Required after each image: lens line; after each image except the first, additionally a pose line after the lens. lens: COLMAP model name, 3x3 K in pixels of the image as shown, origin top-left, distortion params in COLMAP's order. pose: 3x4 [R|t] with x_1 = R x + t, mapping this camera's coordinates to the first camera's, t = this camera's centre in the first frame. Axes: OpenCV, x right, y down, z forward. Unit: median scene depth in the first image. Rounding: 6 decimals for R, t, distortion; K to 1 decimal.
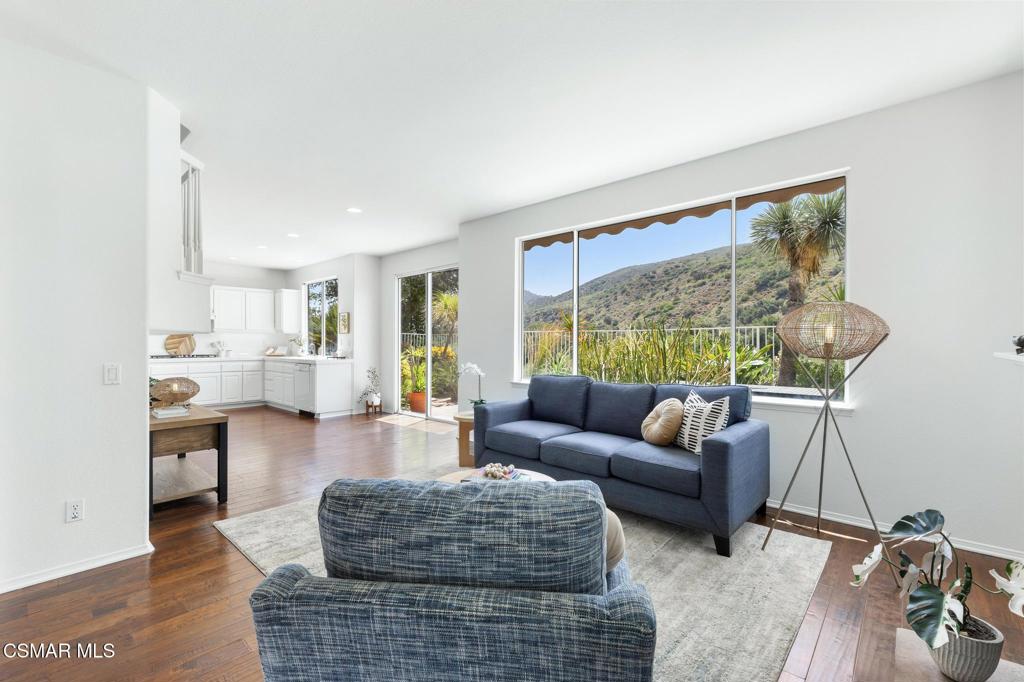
lens RADIAL K [[435.3, 0, 509.1], [0, 435.3, 345.3], [0, 0, 1]] dist [0.001952, 0.000201]
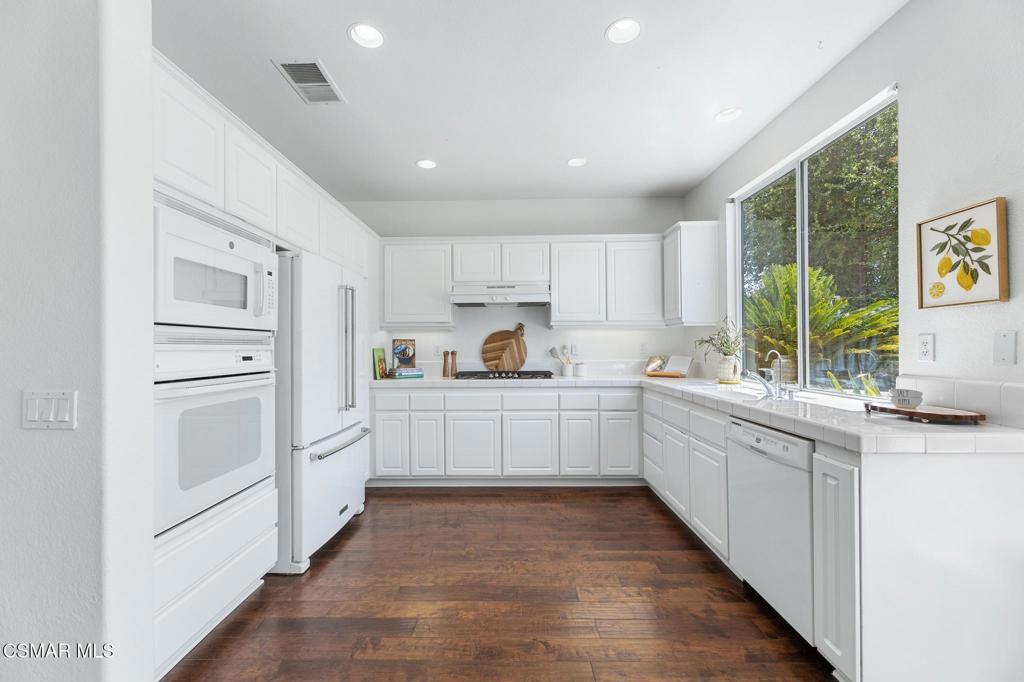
lens RADIAL K [[417.7, 0, 512.0], [0, 417.7, 341.0], [0, 0, 1]] dist [-0.001530, -0.000023]
pose [[0.674697, -0.016073, -0.737920, -0.340099], [0.004008, 0.999828, -0.018113, -0.005905], [0.738084, 0.009263, 0.674645, 0.620371]]
